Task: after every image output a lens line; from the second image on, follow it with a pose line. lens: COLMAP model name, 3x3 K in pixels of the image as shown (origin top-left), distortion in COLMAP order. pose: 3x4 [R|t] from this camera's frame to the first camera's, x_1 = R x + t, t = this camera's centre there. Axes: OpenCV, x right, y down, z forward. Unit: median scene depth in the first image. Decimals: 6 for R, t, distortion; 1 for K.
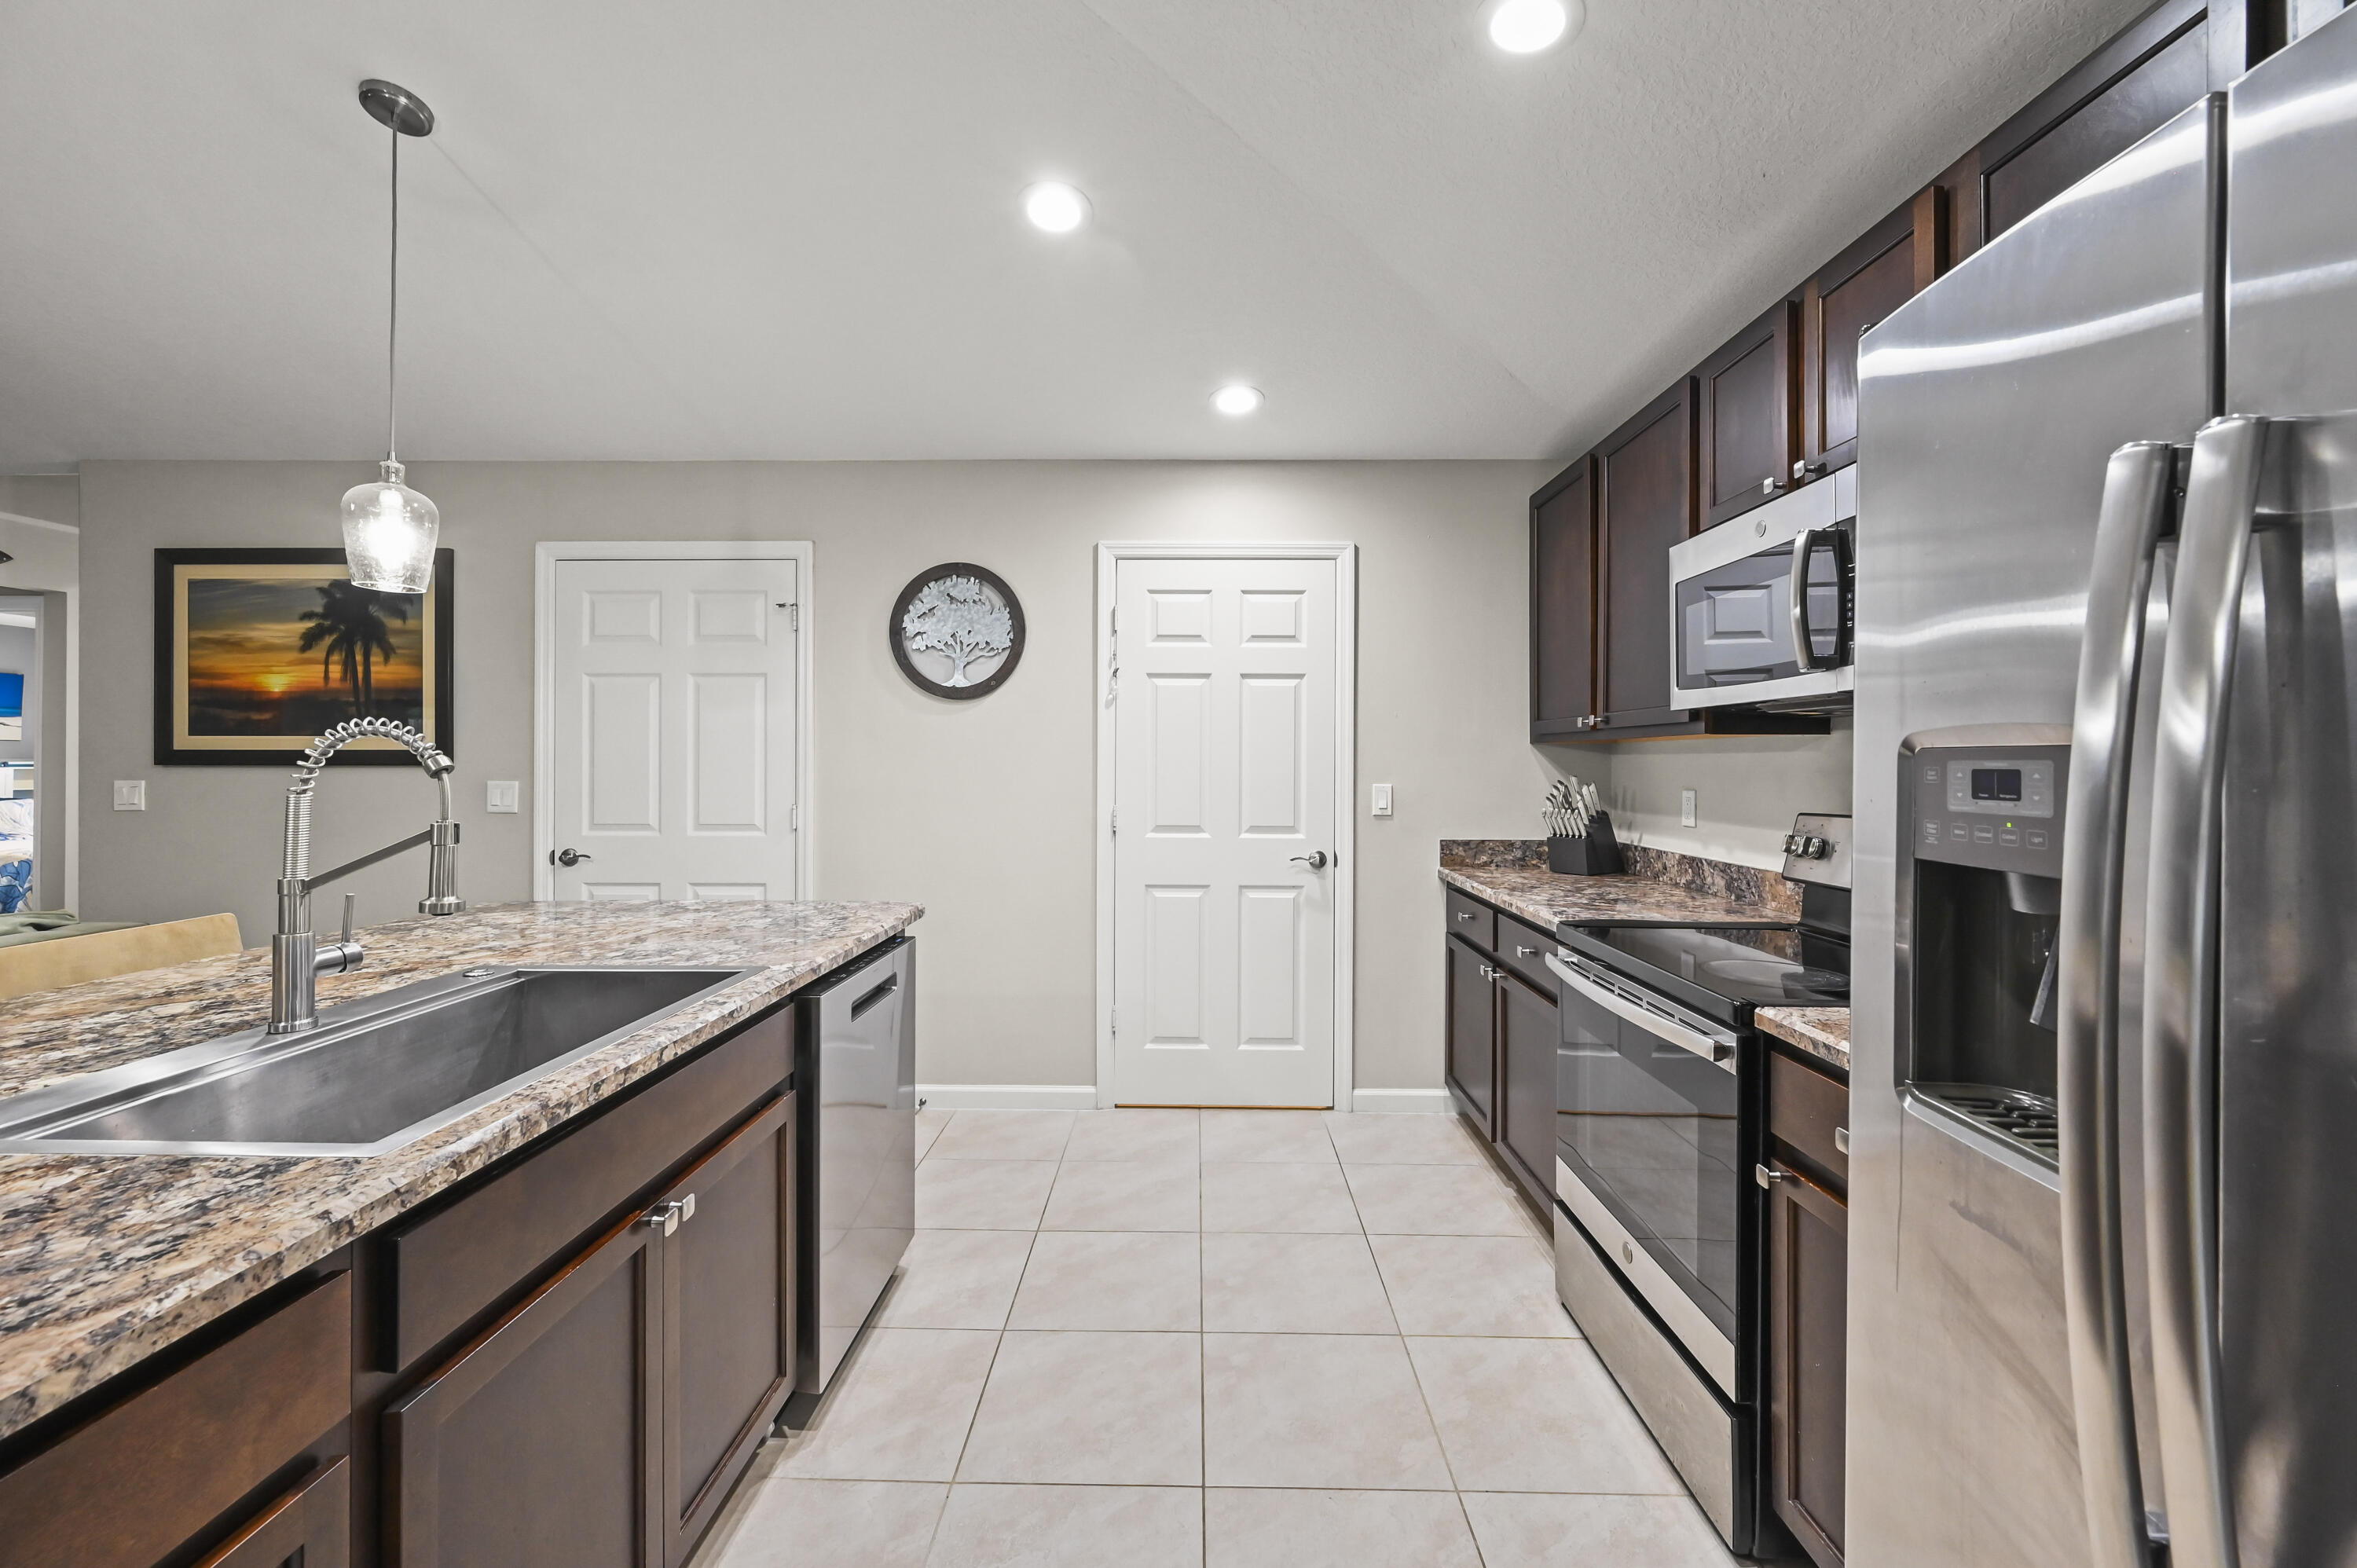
lens RADIAL K [[932.2, 0, 1178.0], [0, 932.2, 764.9], [0, 0, 1]] dist [-0.000142, 0.000364]
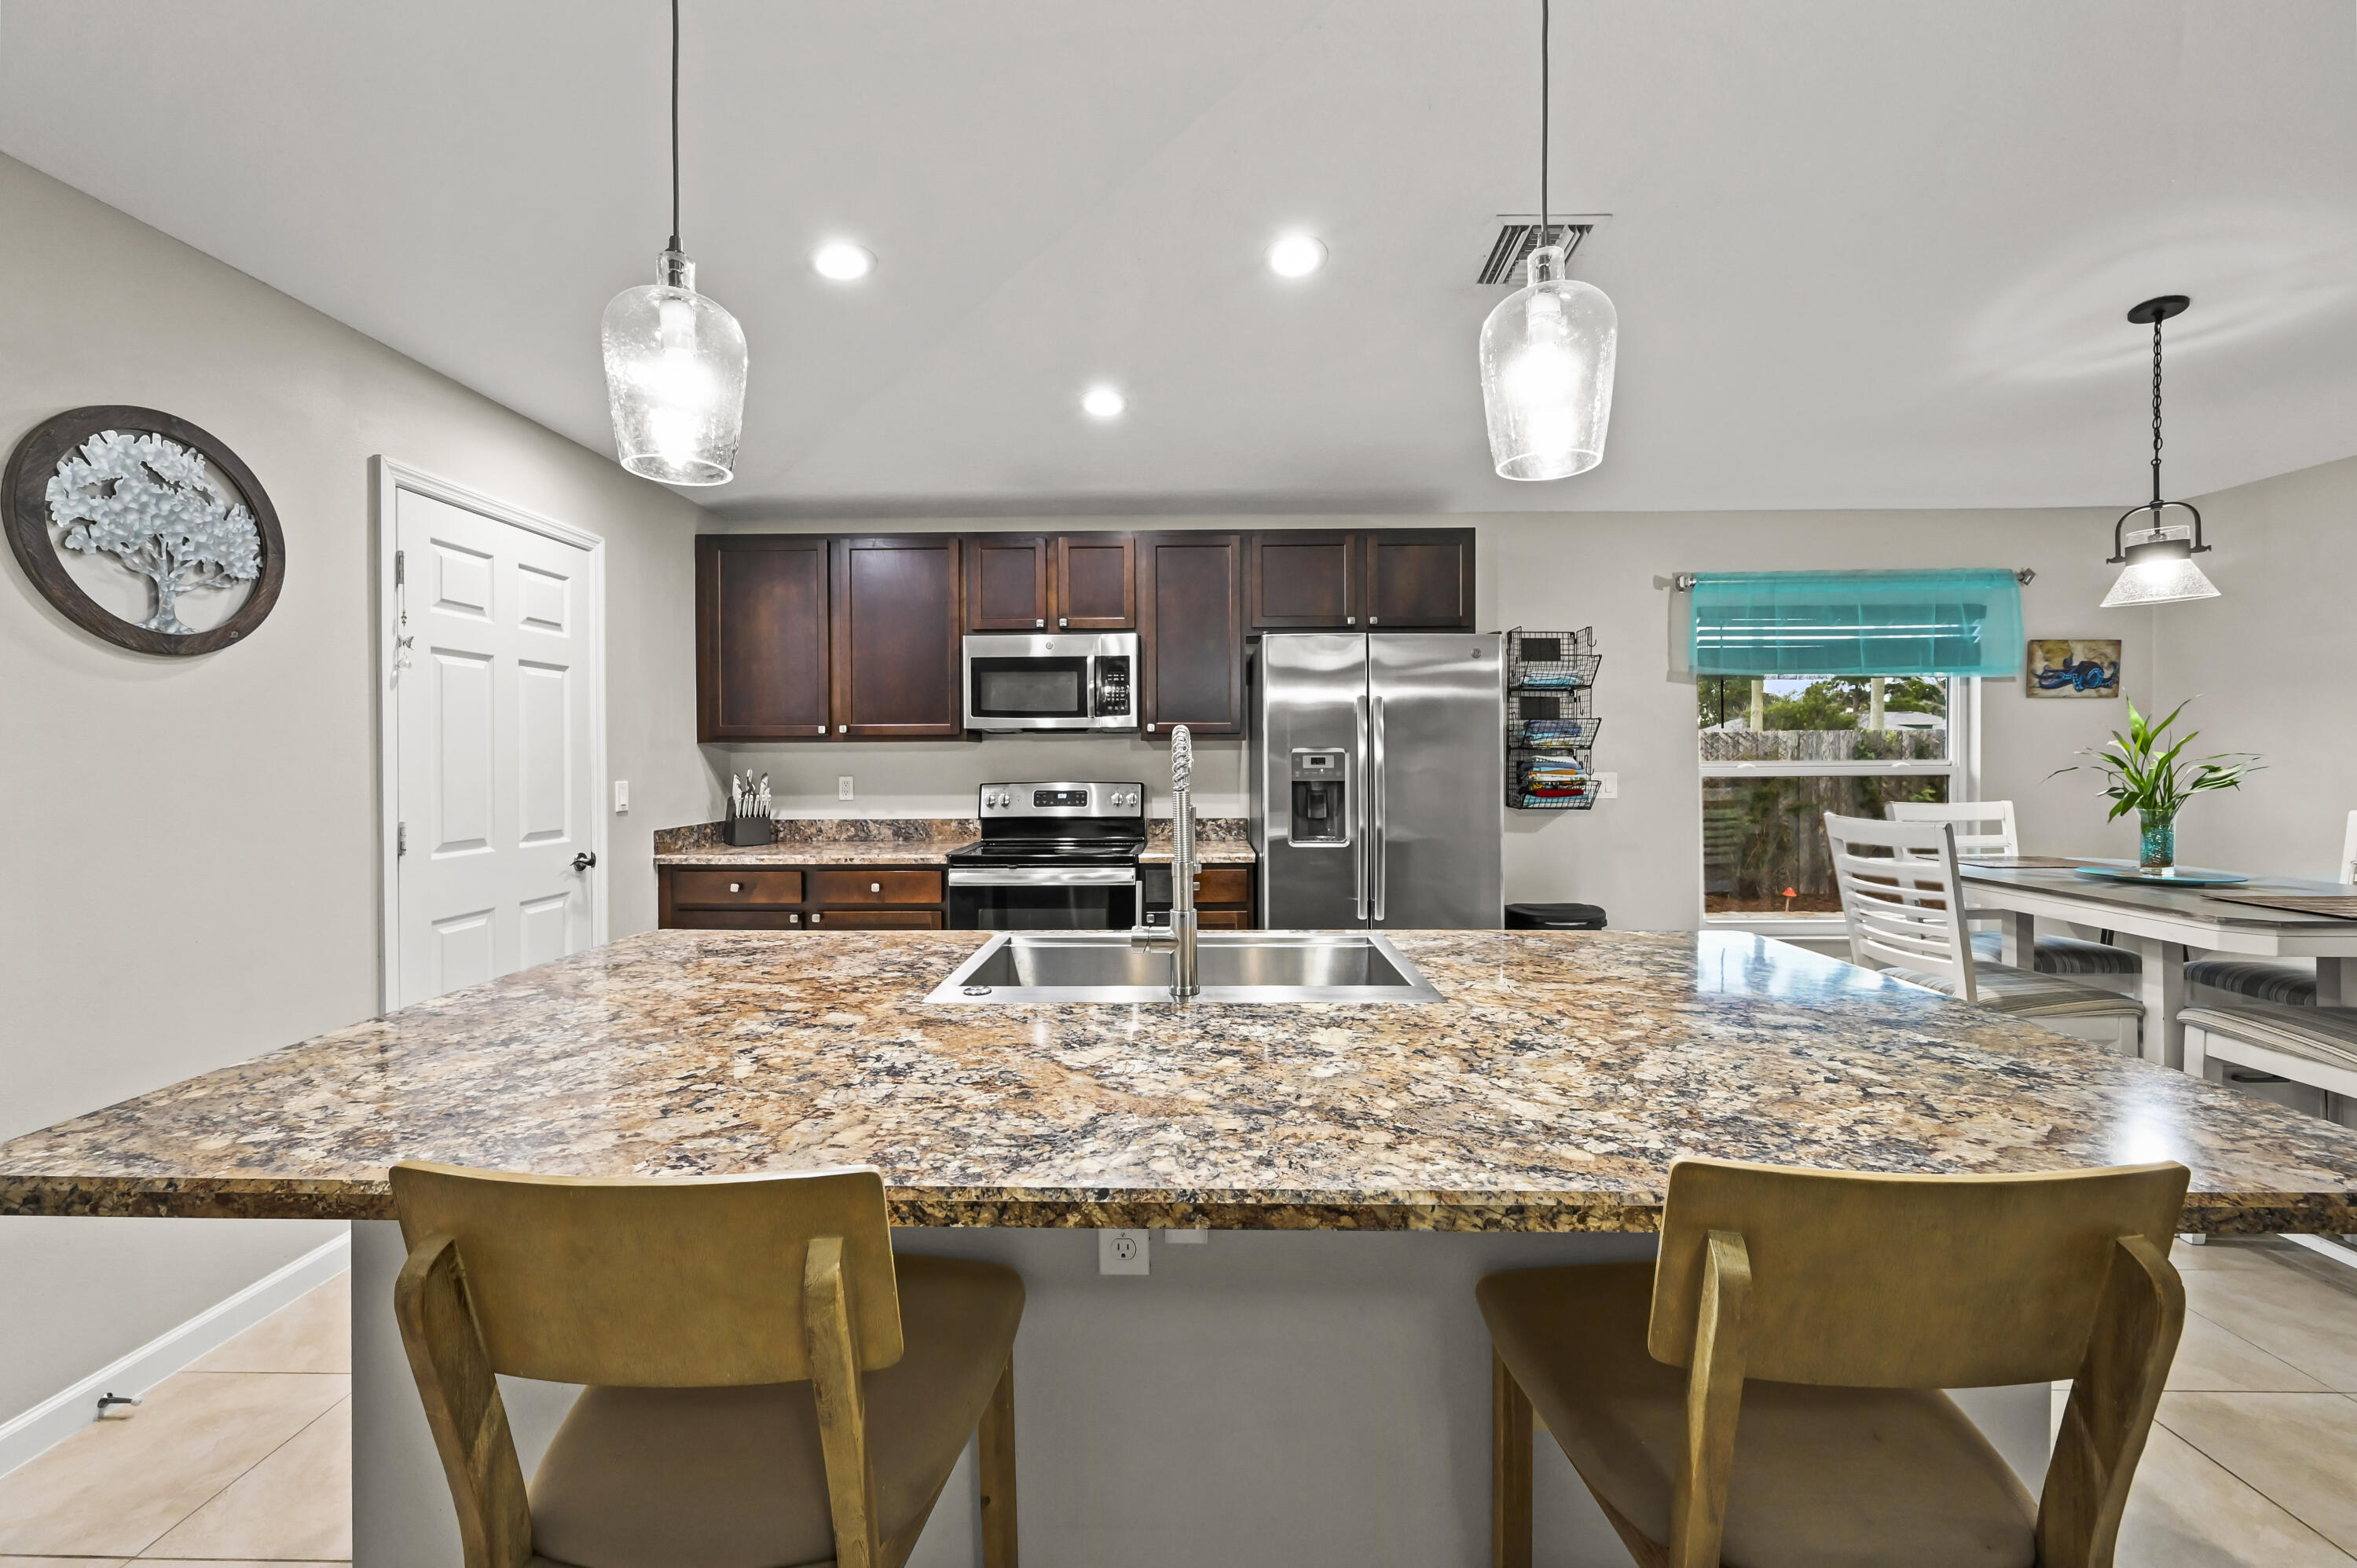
lens RADIAL K [[932.2, 0, 1178.0], [0, 932.2, 764.9], [0, 0, 1]] dist [-0.000142, 0.000364]
pose [[0.002908, -0.013102, 0.999910, -0.805377], [0.008567, 0.999878, 0.013077, -0.005360], [-0.999959, 0.008528, 0.003020, 0.382769]]
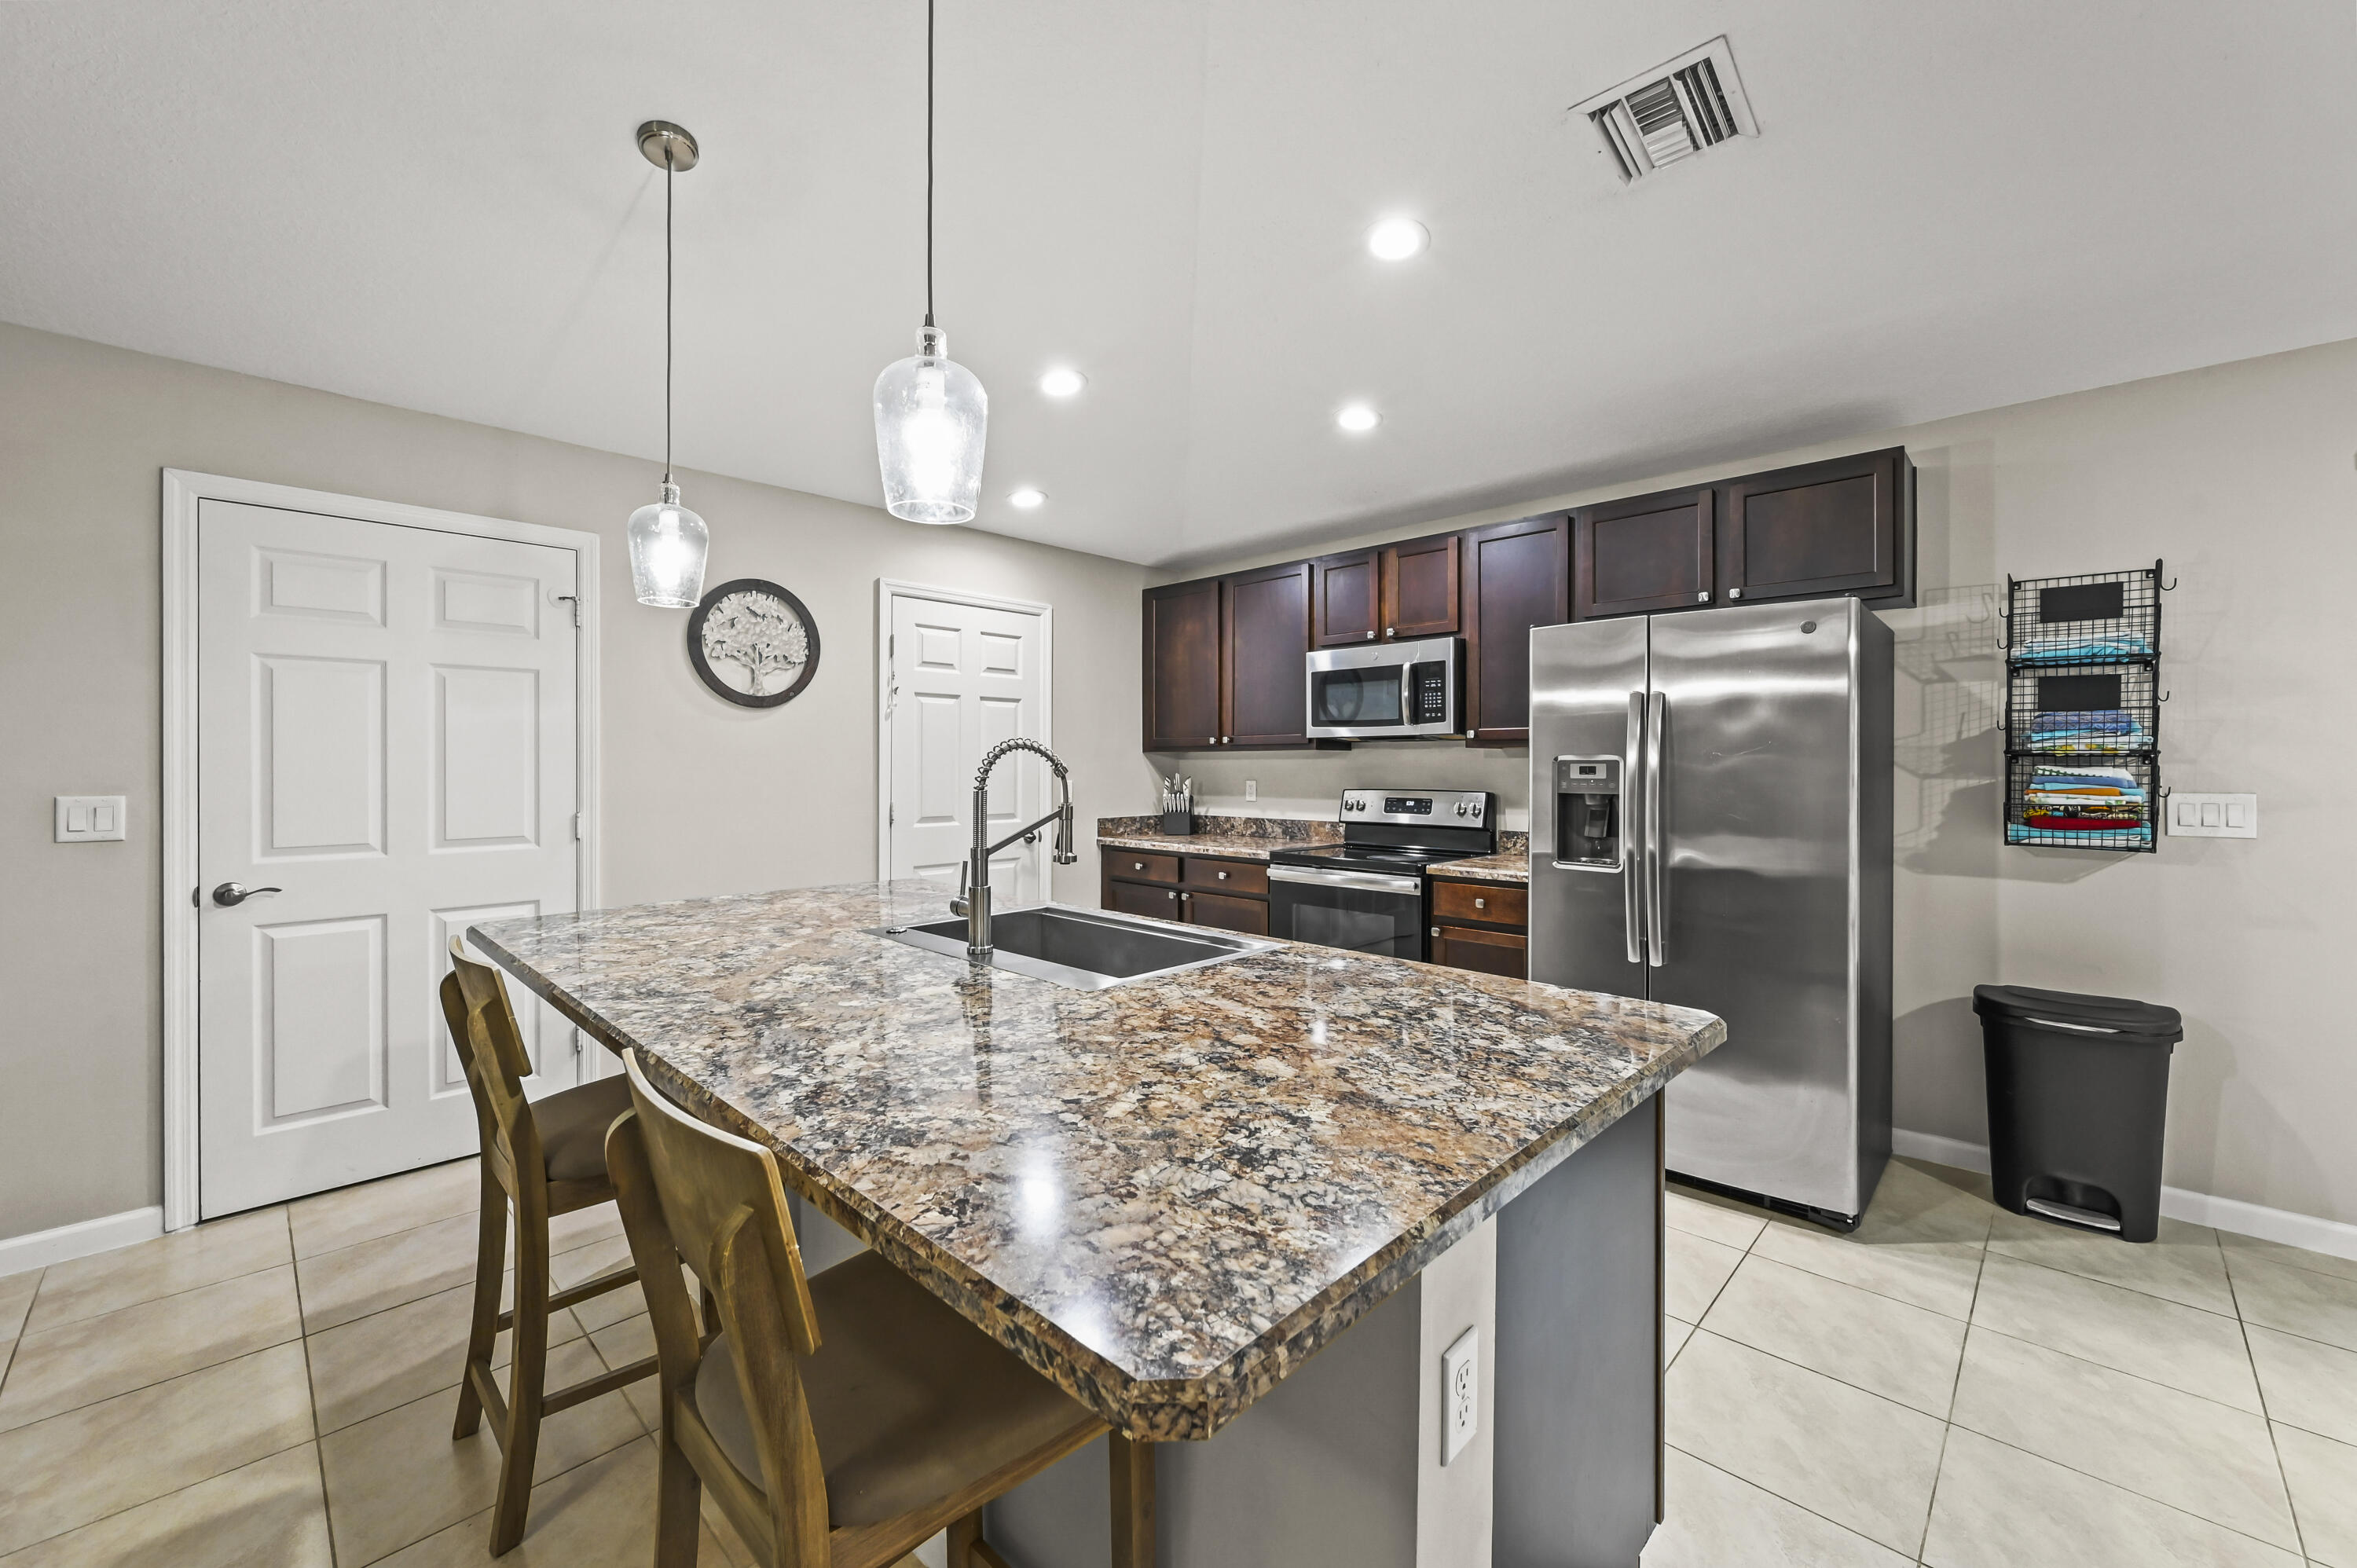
lens RADIAL K [[932.2, 0, 1178.0], [0, 932.2, 764.9], [0, 0, 1]] dist [-0.000142, 0.000364]
pose [[0.685647, -0.003243, 0.727927, -0.684780], [0.004873, 0.999988, -0.000135, -0.001861], [-0.727918, 0.003640, 0.685654, -0.082304]]
